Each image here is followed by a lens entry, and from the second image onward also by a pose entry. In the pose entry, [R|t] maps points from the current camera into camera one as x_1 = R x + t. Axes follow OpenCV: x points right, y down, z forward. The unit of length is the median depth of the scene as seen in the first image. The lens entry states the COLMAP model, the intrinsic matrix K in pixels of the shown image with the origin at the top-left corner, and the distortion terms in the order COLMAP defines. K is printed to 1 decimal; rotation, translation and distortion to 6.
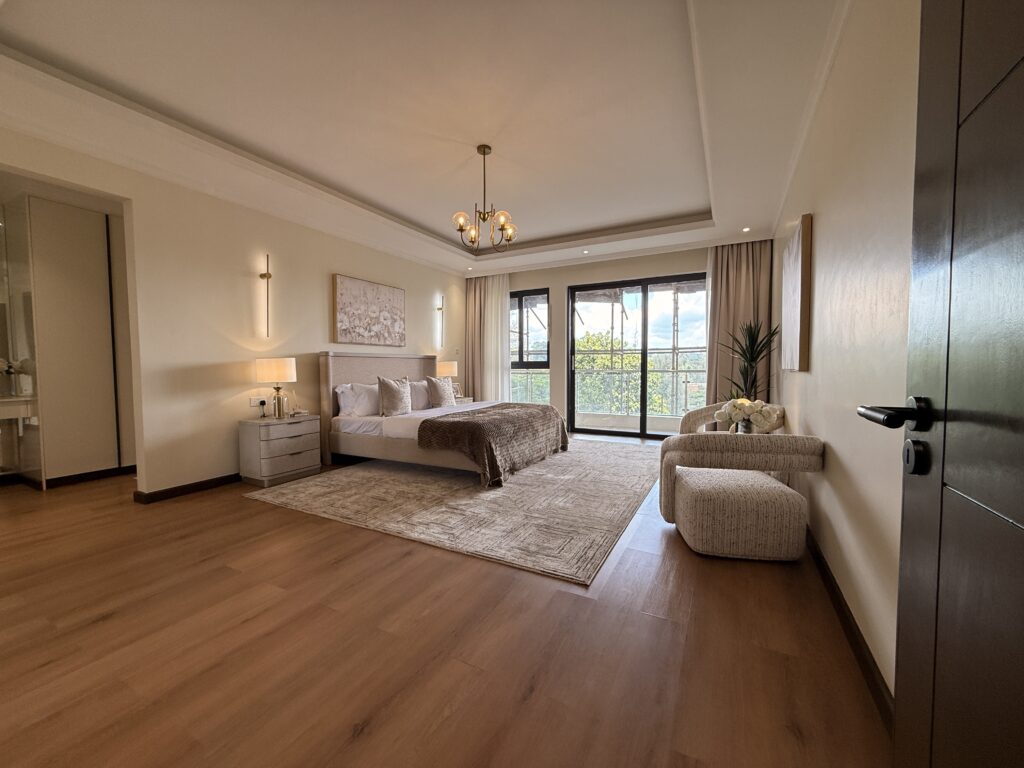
lens RADIAL K [[409.4, 0, 508.3], [0, 409.4, 385.5], [0, 0, 1]] dist [0.002296, 0.000536]
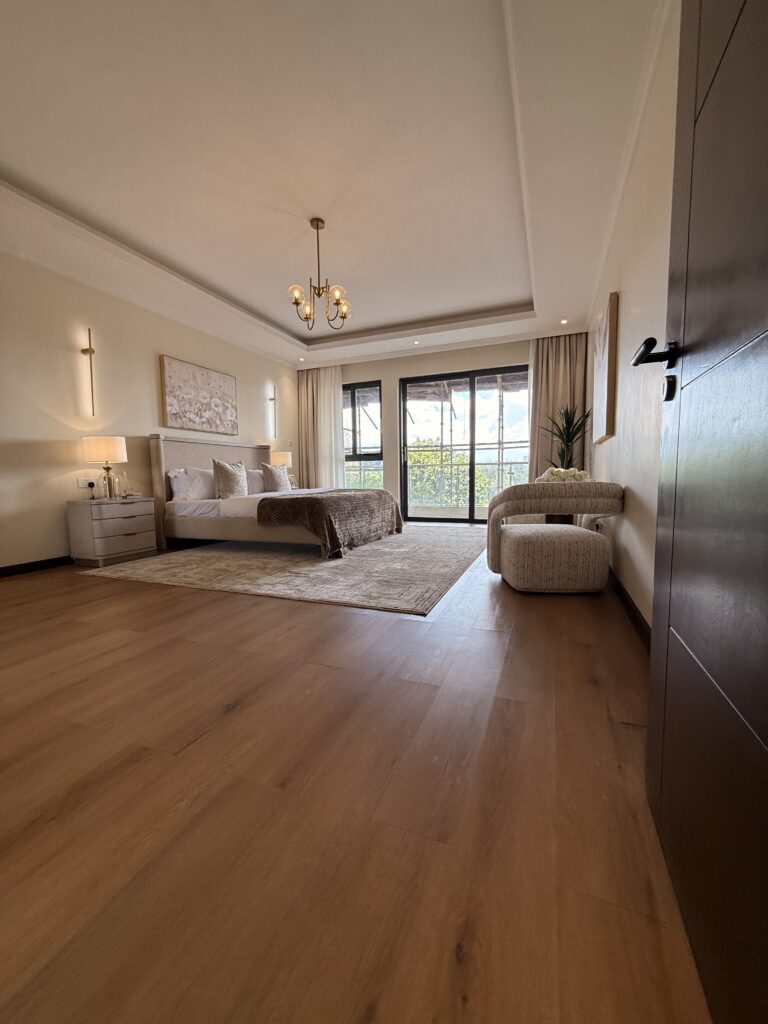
lens RADIAL K [[409.4, 0, 384.2], [0, 409.4, 514.4], [0, 0, 1]] dist [0.002296, 0.000536]
pose [[0.993907, -0.021147, 0.108173, -0.016766], [0.016181, 0.998783, 0.046584, 0.079054], [-0.109026, -0.044550, 0.993040, -0.042751]]
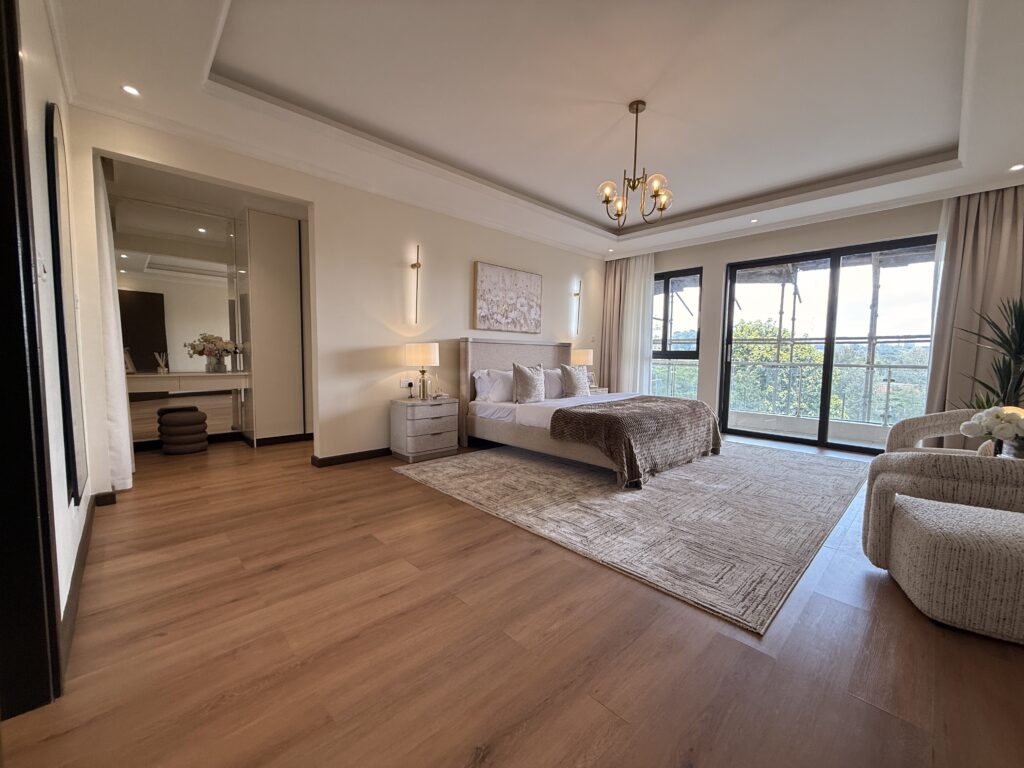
lens RADIAL K [[409.4, 0, 508.3], [0, 409.4, 385.5], [0, 0, 1]] dist [0.002296, 0.000536]
pose [[0.949262, 0.041565, -0.311728, -0.018981], [-0.033531, 0.998954, 0.031088, 0.002514], [0.312694, -0.019058, 0.949663, 0.057034]]
